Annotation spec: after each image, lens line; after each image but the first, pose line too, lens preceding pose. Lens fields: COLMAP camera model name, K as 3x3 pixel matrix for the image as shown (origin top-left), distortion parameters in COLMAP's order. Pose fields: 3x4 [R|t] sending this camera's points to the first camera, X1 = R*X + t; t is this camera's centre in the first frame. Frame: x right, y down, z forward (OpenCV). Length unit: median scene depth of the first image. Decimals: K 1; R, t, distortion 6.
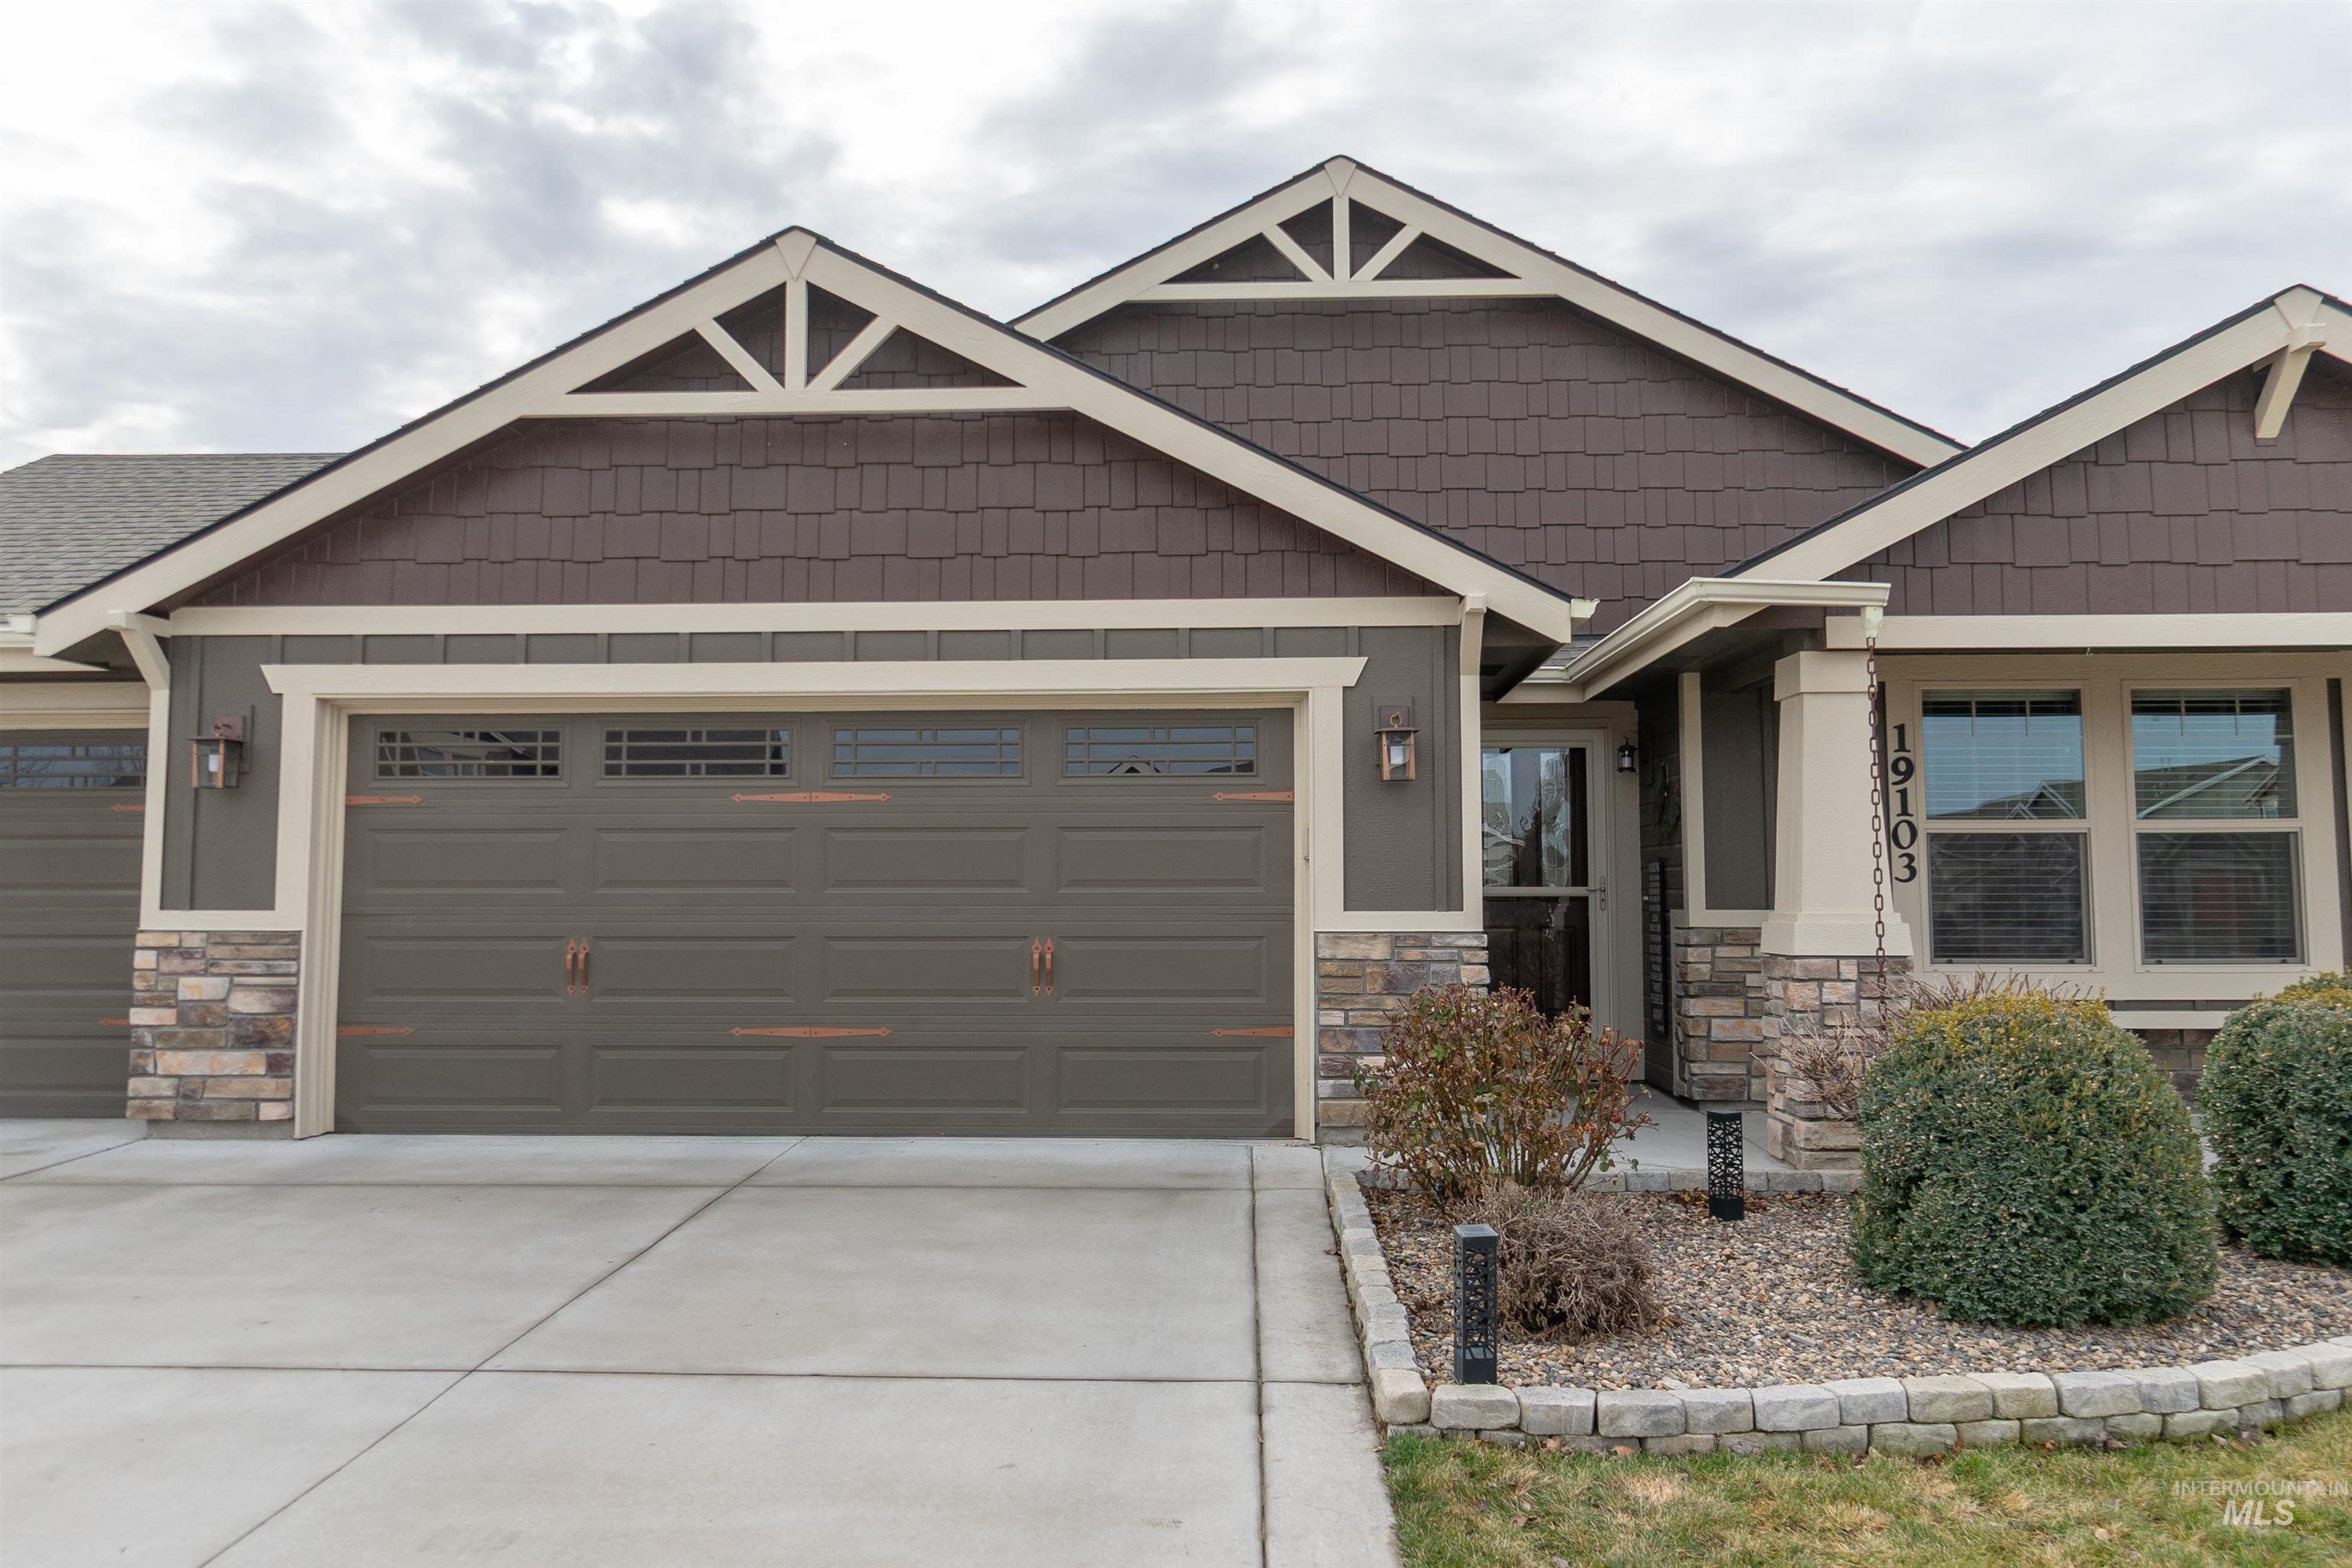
lens RADIAL K [[1767.1, 0, 1176.0], [0, 1767.1, 784.0], [0, 0, 1]] dist [-0.002962, -0.004968]
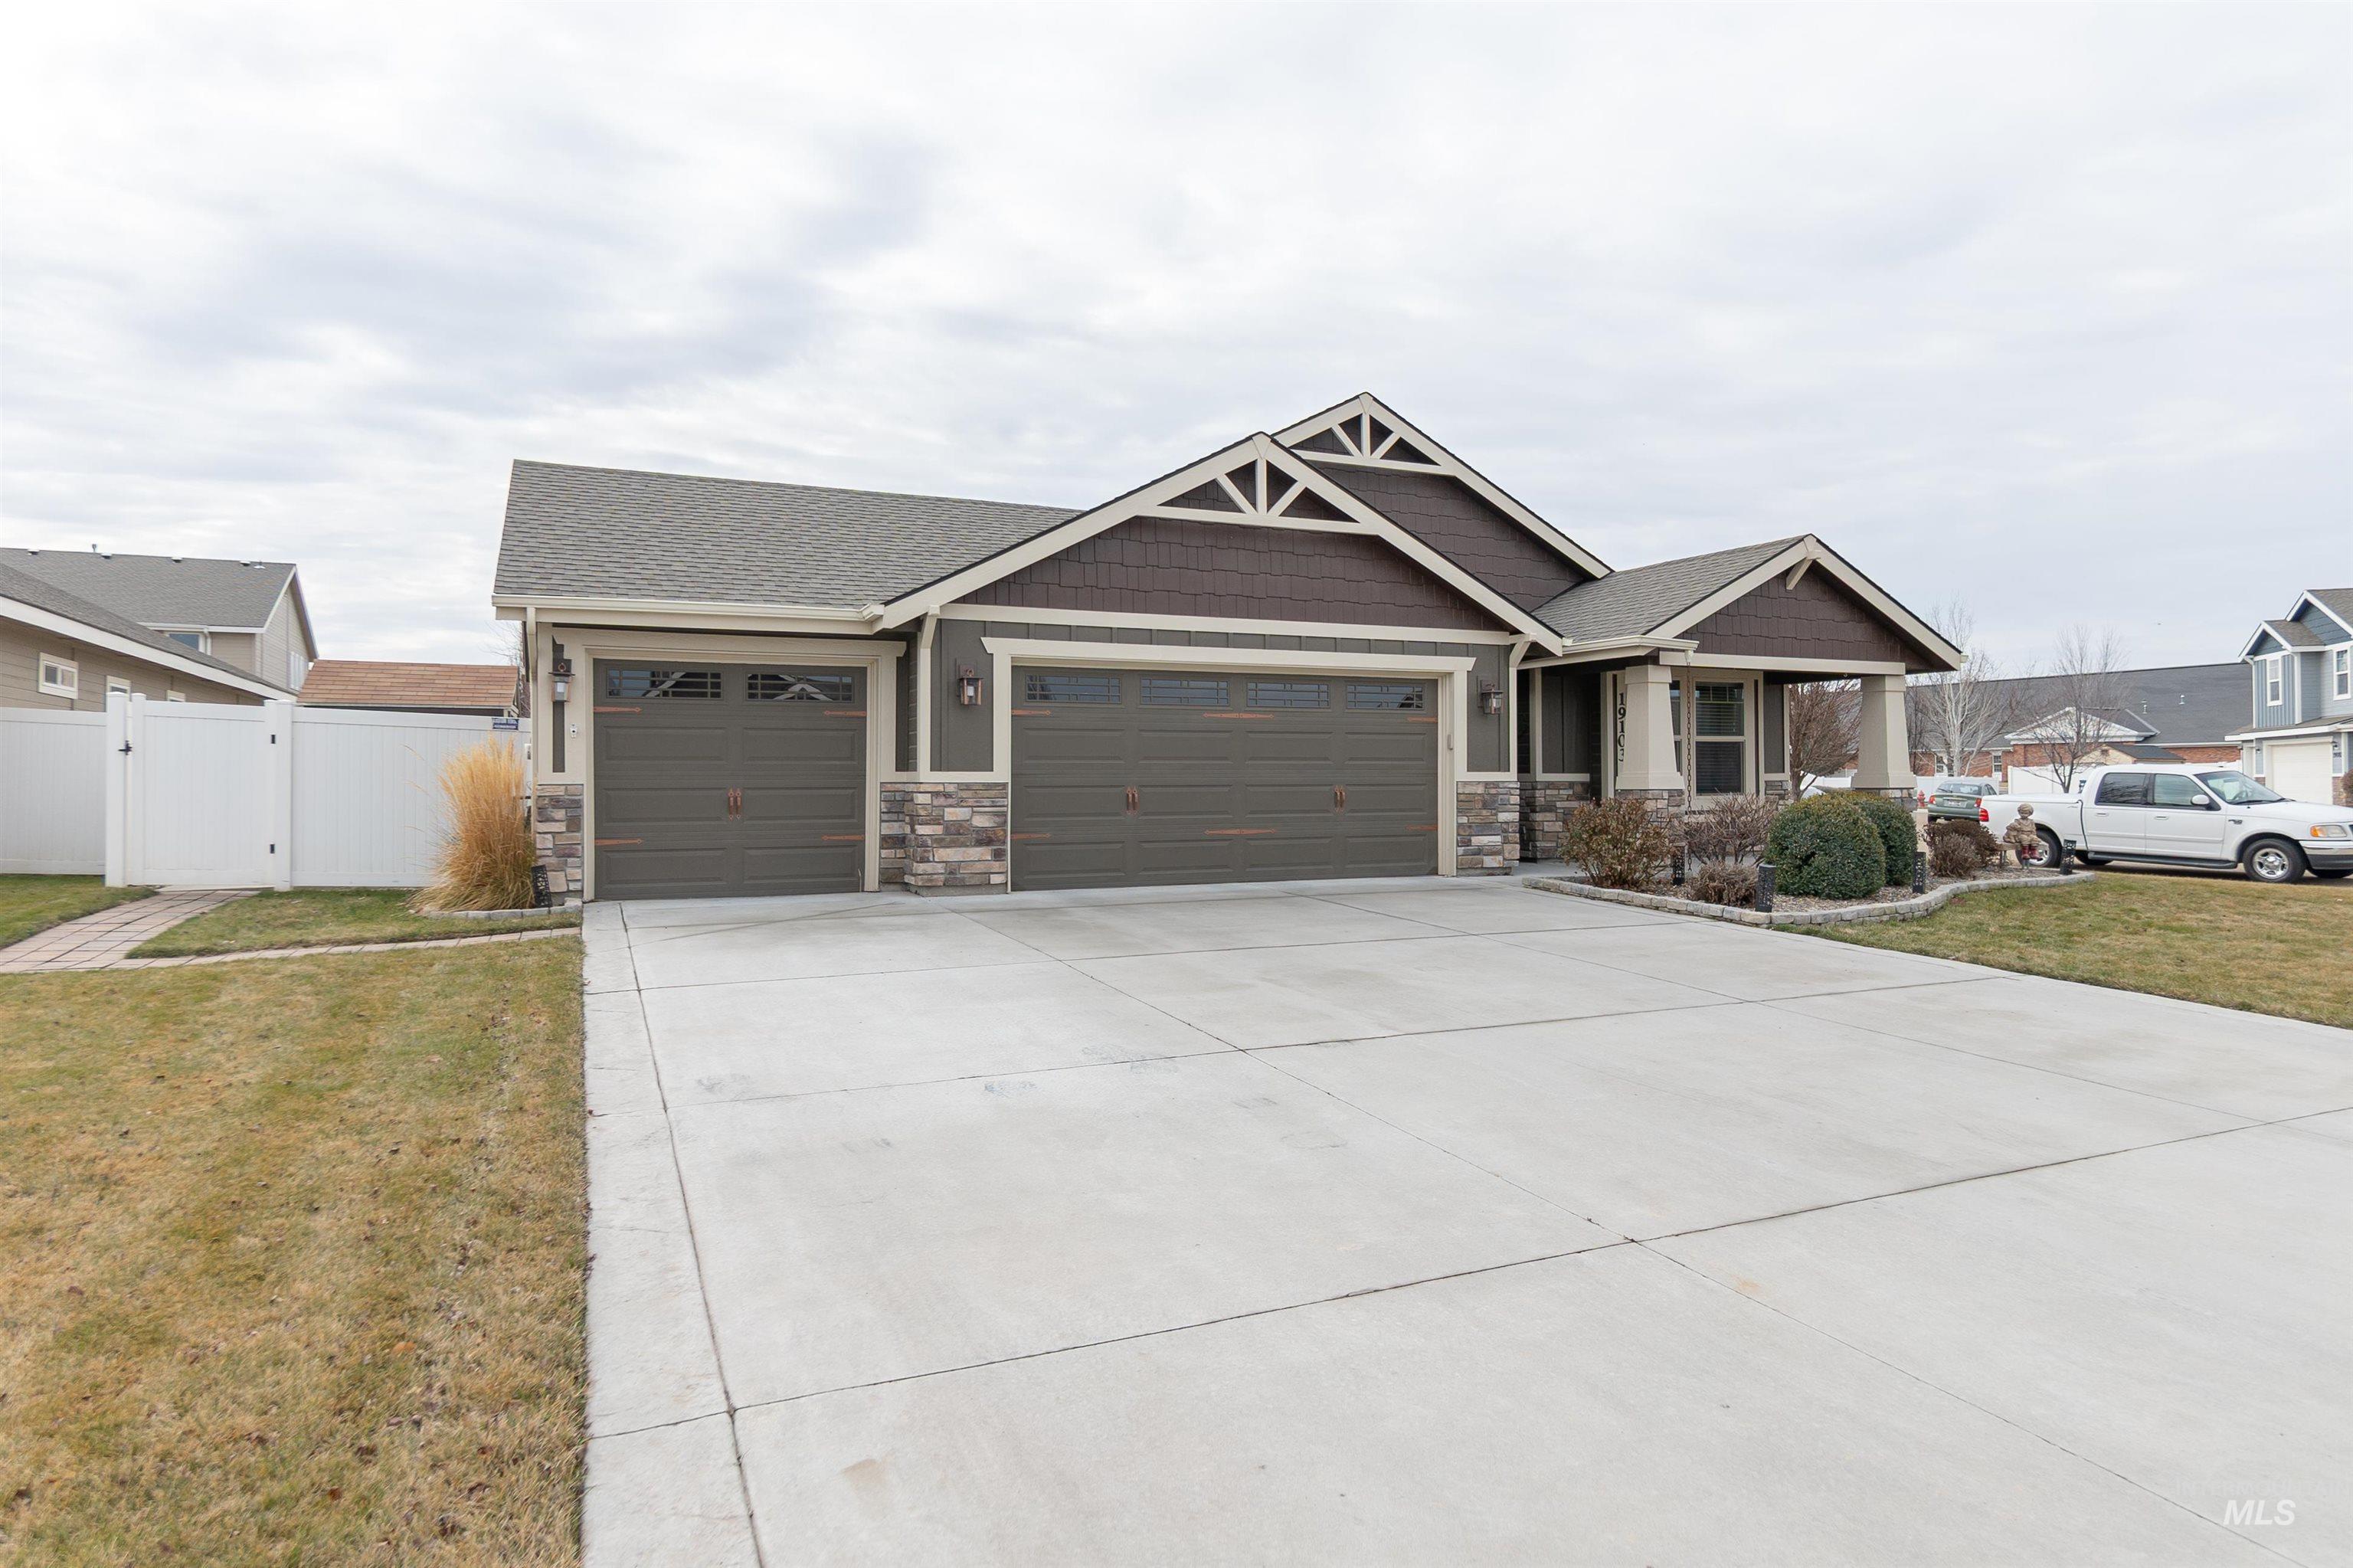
lens RADIAL K [[1339.3, 0, 1176.5], [0, 1339.3, 784.0], [0, 0, 1]] dist [0.004355, 0.000231]
pose [[0.894541, -0.002929, 0.446976, -0.967414], [-0.025179, 0.998061, 0.056930, 0.000102], [-0.446276, -0.062181, 0.892733, -0.337622]]
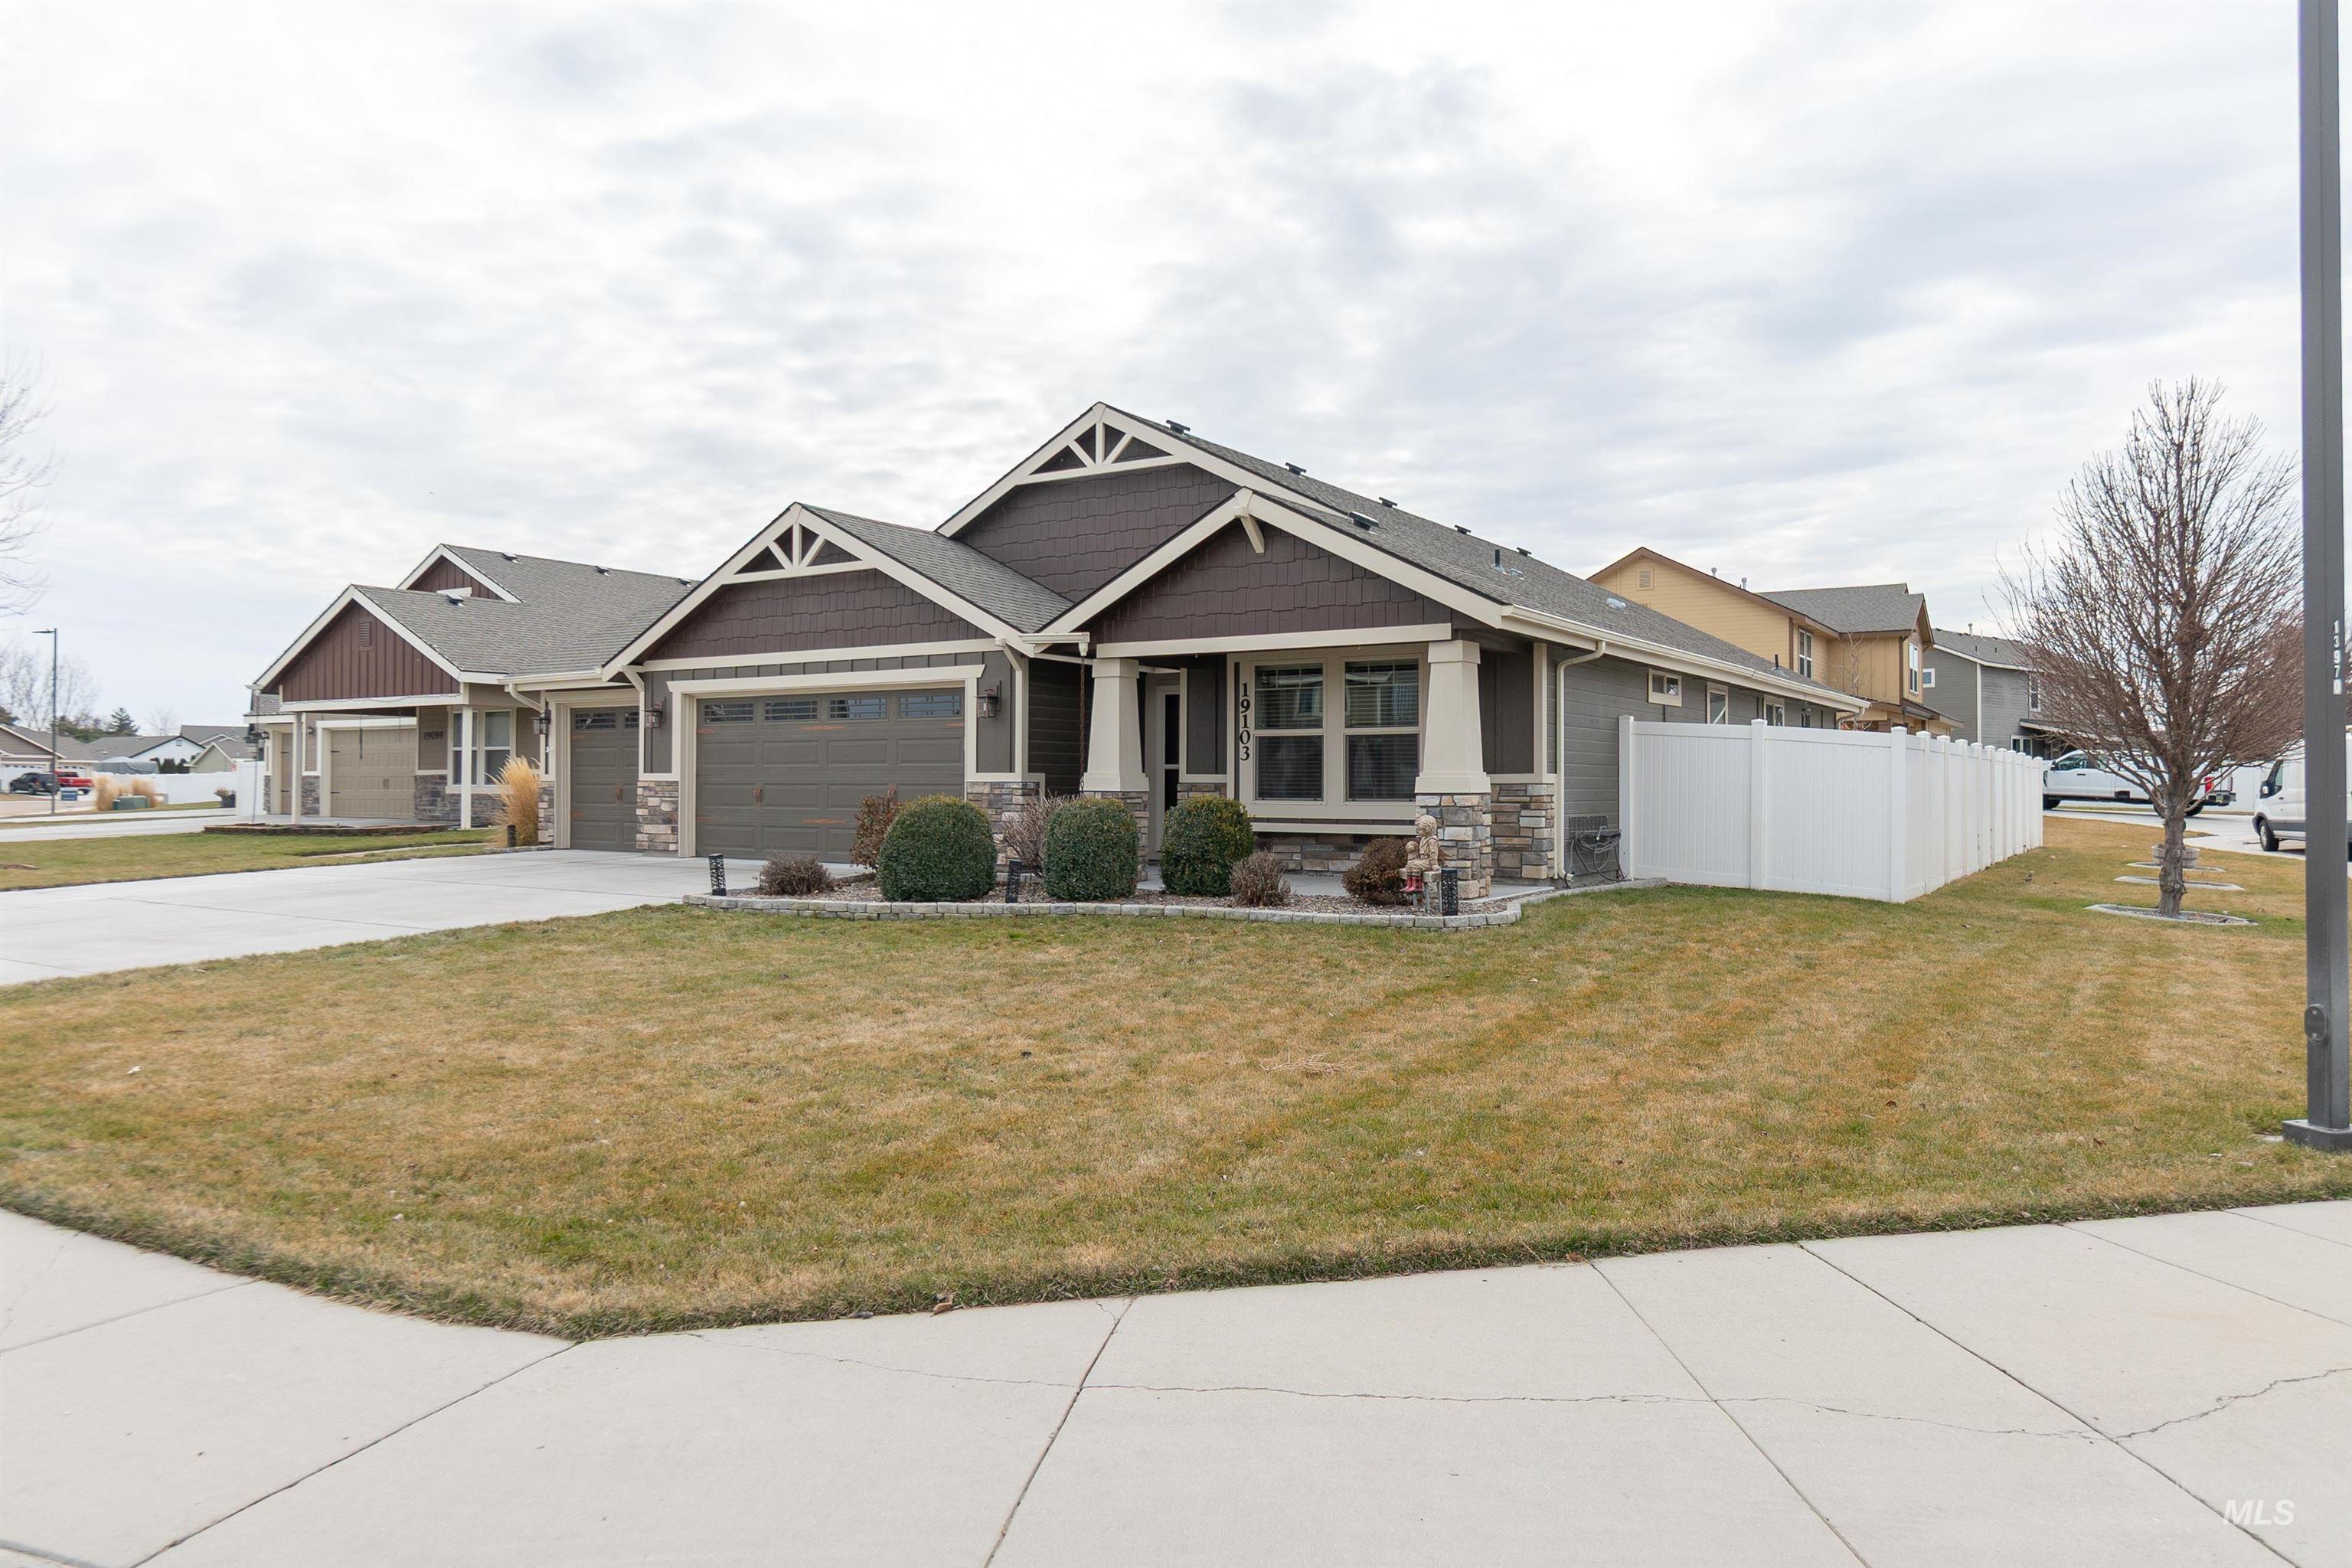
lens RADIAL K [[1569.9, 0, 1176.7], [0, 1569.9, 794.4], [0, 0, 1]] dist [0.027844, 0.000357]
pose [[0.854671, 0.006571, -0.519129, 1.394043], [0.028613, 0.997804, 0.059736, -0.017418], [0.518382, -0.065909, 0.852606, -0.649341]]
